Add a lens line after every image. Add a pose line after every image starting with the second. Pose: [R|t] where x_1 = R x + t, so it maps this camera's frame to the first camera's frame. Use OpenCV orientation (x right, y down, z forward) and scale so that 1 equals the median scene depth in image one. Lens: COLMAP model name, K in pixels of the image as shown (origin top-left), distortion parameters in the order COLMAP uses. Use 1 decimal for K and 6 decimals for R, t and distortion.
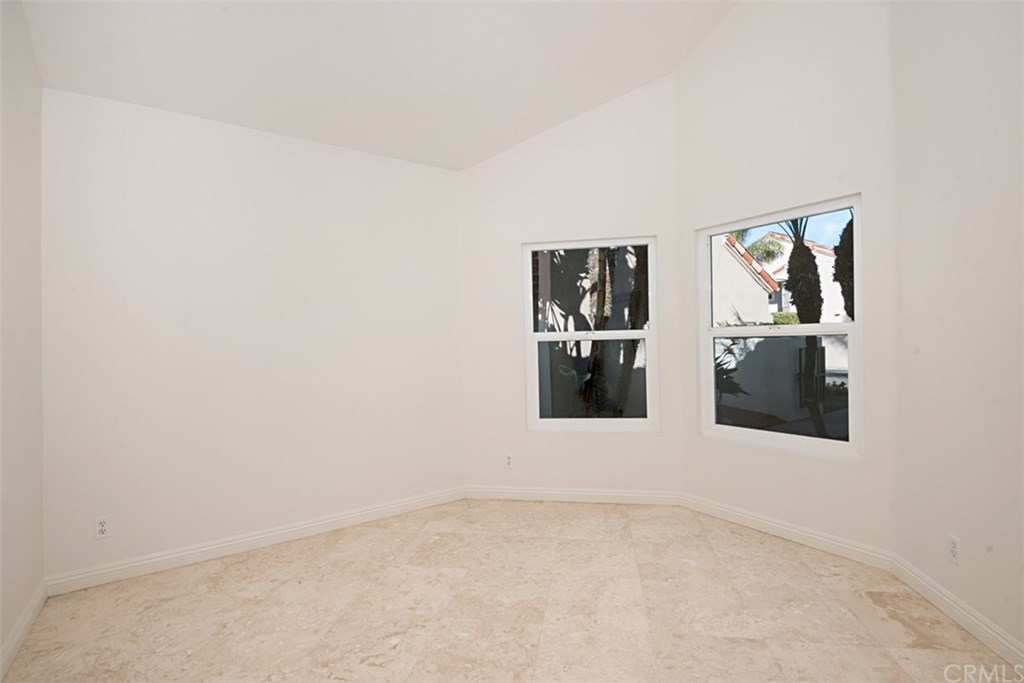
lens RADIAL K [[485.8, 0, 512.0], [0, 485.8, 341.5], [0, 0, 1]] dist [-0.004083, -0.000746]
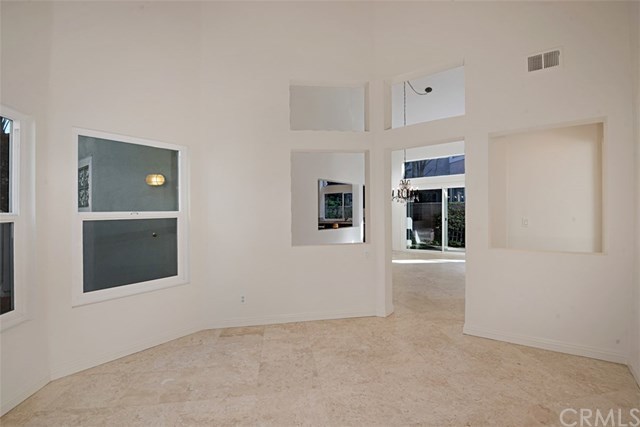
lens RADIAL K [[303.7, 0, 320.0], [0, 303.7, 213.5], [0, 0, 1]] dist [-0.004083, -0.000746]
pose [[-0.311786, 0.027768, 0.949747, -0.597941], [0.020027, 0.999543, -0.022650, 0.007753], [-0.949941, 0.011959, -0.312200, 0.849146]]
